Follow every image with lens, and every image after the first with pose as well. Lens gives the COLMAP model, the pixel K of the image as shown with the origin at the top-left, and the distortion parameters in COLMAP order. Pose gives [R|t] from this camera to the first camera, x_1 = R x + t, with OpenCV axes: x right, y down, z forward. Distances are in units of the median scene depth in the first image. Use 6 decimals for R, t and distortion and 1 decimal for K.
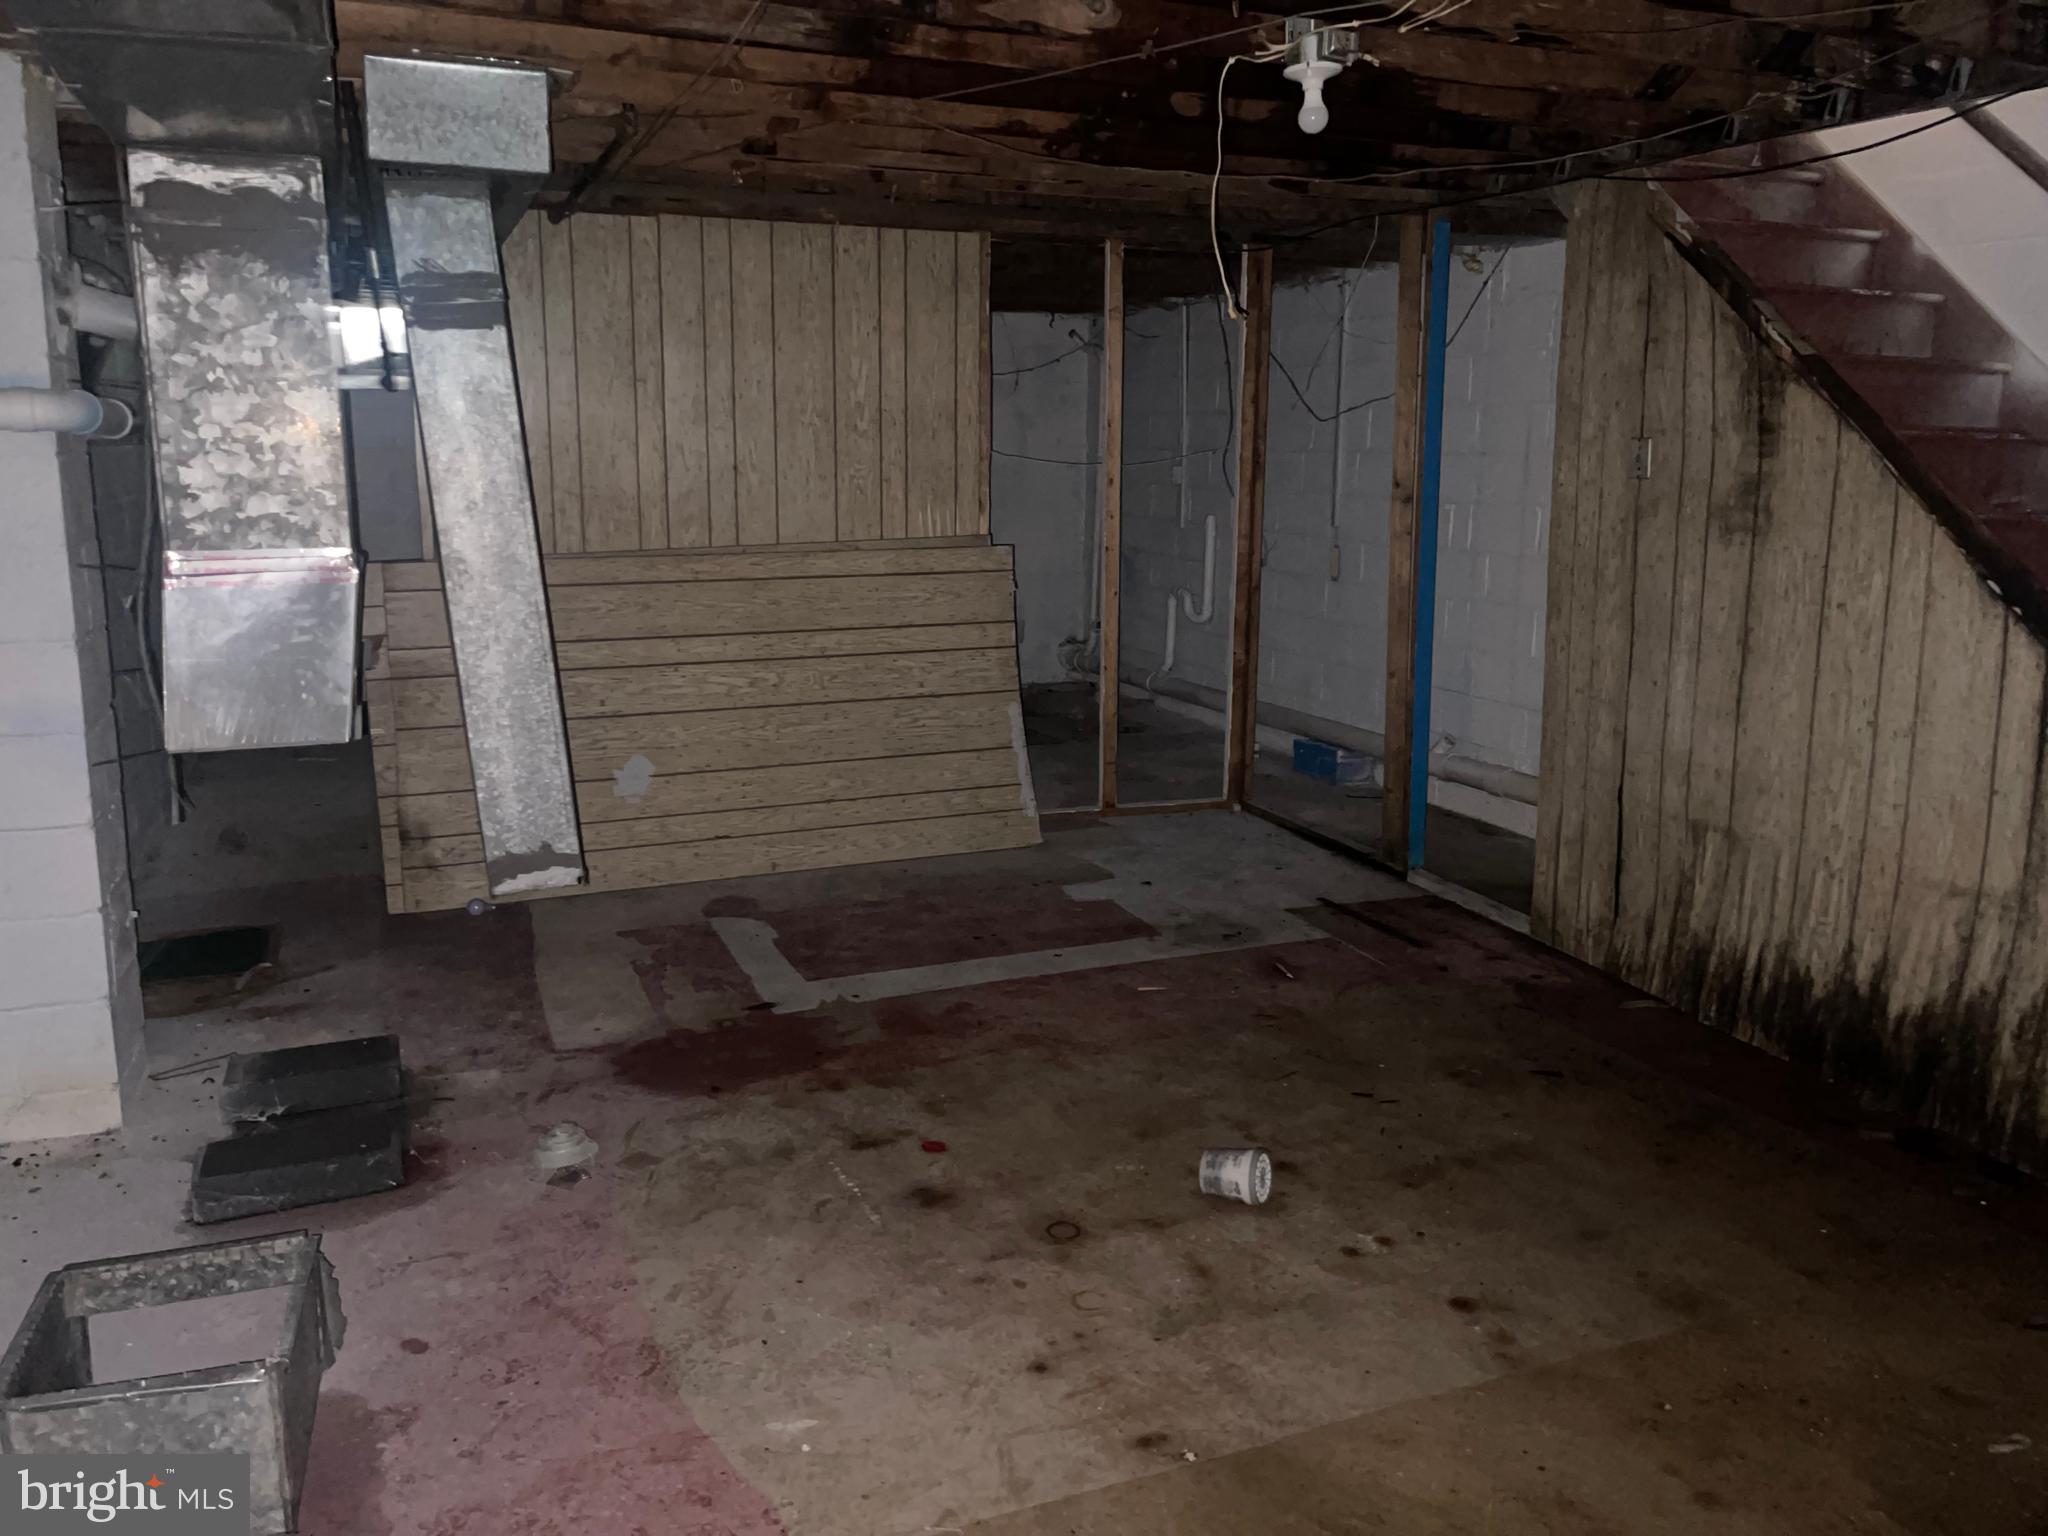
lens RADIAL K [[1570.3, 0, 1024.8], [0, 1570.3, 762.7], [0, 0, 1]] dist [0.046372, -0.063395]
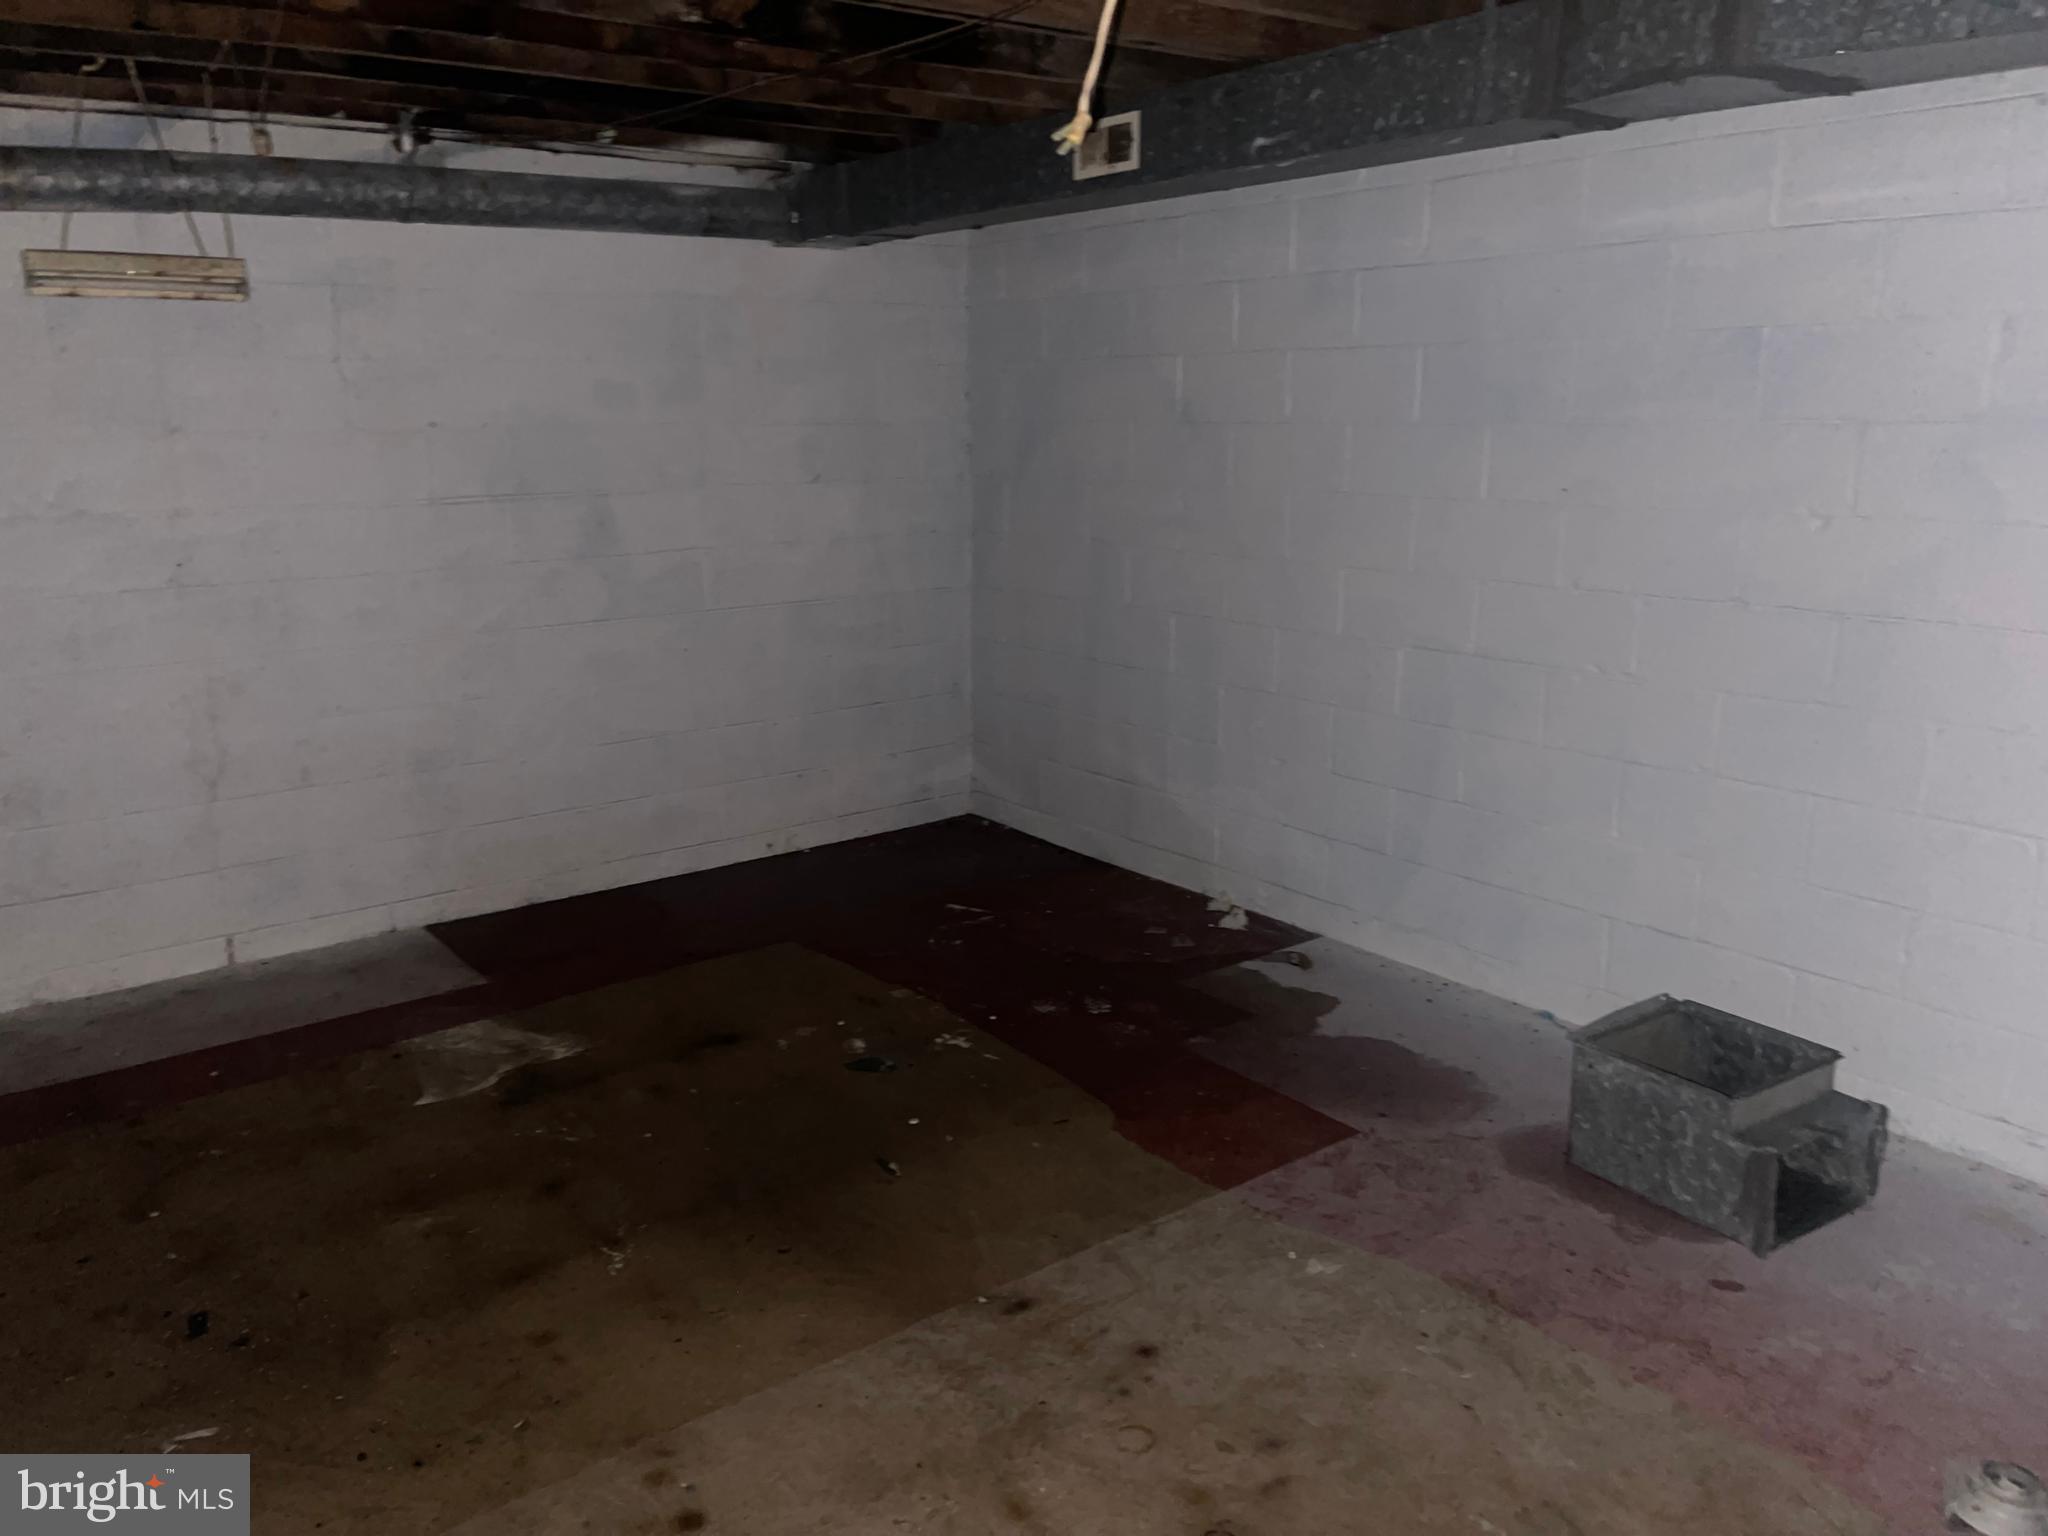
lens RADIAL K [[1570.3, 0, 1025.3], [0, 1570.3, 767.8], [0, 0, 1]] dist [0.046372, -0.063395]
pose [[-0.965492, 0.069630, -0.250951, 0.321681], [-0.042574, 0.908434, 0.415855, -0.382683], [0.256928, 0.412189, -0.874121, 1.772582]]
